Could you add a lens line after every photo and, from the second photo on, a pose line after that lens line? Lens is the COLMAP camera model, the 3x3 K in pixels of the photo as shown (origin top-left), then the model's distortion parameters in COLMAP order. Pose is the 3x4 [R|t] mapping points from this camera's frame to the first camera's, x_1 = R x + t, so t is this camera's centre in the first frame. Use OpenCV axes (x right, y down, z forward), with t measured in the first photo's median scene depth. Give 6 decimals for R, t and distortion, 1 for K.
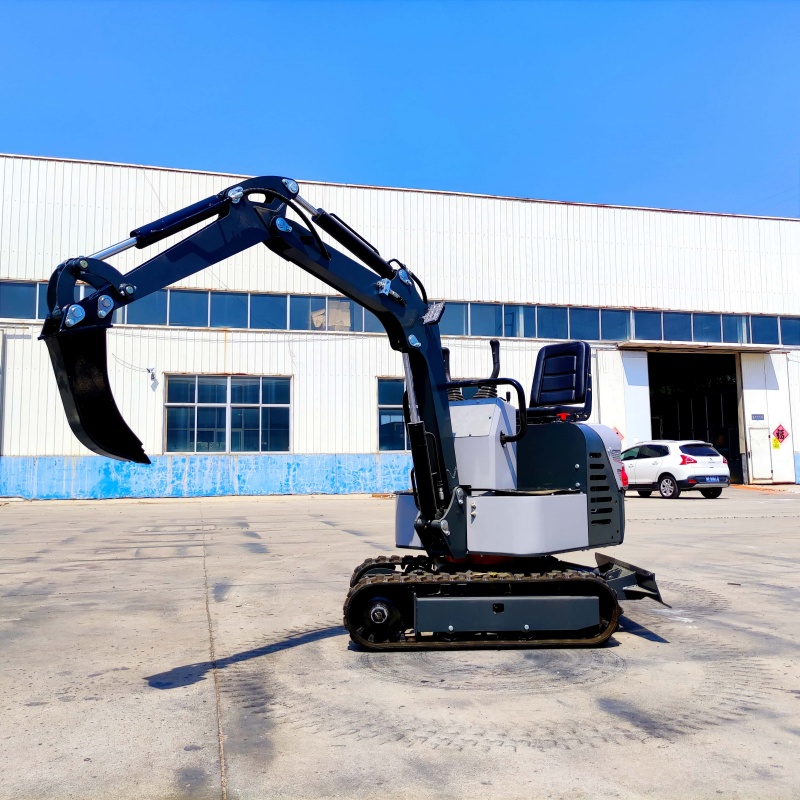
lens RADIAL K [[793.4, 0, 403.6], [0, 793.4, 402.1], [0, 0, 1]] dist [0.051741, -0.069418]
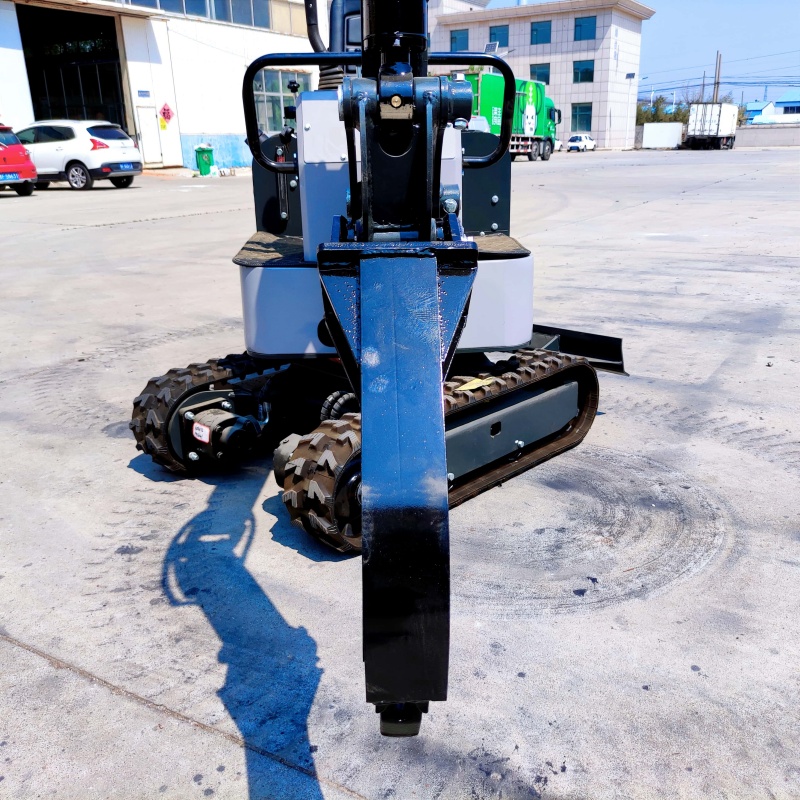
lens RADIAL K [[793.4, 0, 403.6], [0, 793.4, 402.1], [0, 0, 1]] dist [0.051741, -0.069418]
pose [[0.708316, -0.224543, 0.669230, -0.062415], [-0.048241, 0.930444, 0.363245, -0.000366], [-0.704245, -0.289576, 0.648216, 0.102935]]
